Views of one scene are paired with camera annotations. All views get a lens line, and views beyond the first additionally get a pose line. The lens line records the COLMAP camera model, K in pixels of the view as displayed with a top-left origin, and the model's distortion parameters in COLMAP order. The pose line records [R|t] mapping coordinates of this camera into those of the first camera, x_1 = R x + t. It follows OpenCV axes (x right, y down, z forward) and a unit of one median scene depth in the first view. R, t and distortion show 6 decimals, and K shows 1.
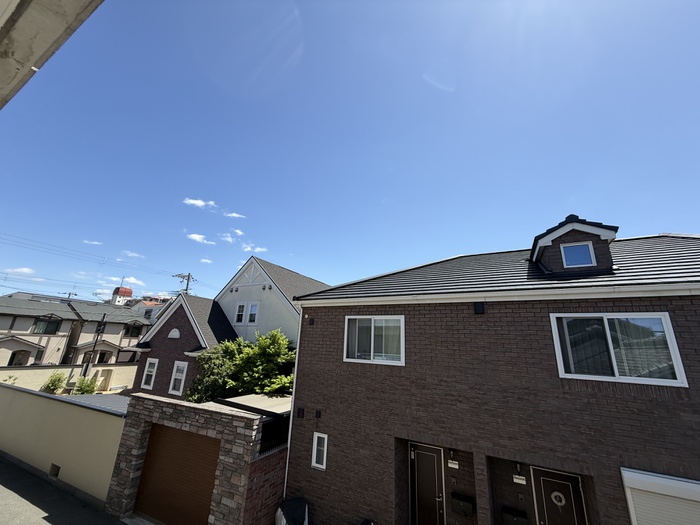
lens RADIAL K [[278.2, 0, 349.1], [0, 278.2, 266.7], [0, 0, 1]] dist [-0.000560, 0.000018]
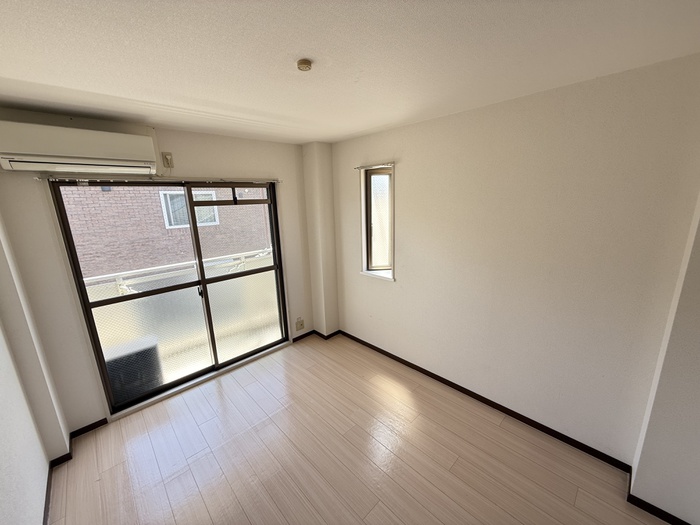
lens RADIAL K [[278.2, 0, 347.7], [0, 278.2, 264.2], [0, 0, 1]] dist [-0.000560, 0.000018]
pose [[0.349204, -0.276616, 0.895288, -0.412639], [-0.214491, 0.906472, 0.363733, -0.245903], [-0.912168, -0.319048, 0.257212, -0.491259]]
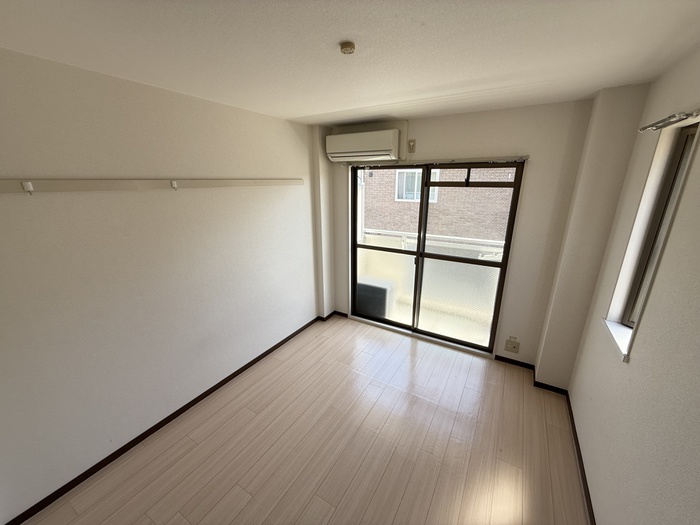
lens RADIAL K [[278.2, 0, 348.6], [0, 278.2, 261.2], [0, 0, 1]] dist [-0.000560, 0.000018]
pose [[0.994880, -0.026194, -0.097609, -0.173072], [0.074483, 0.842841, 0.532983, -0.277170], [0.068308, -0.537525, 0.840477, -0.619712]]
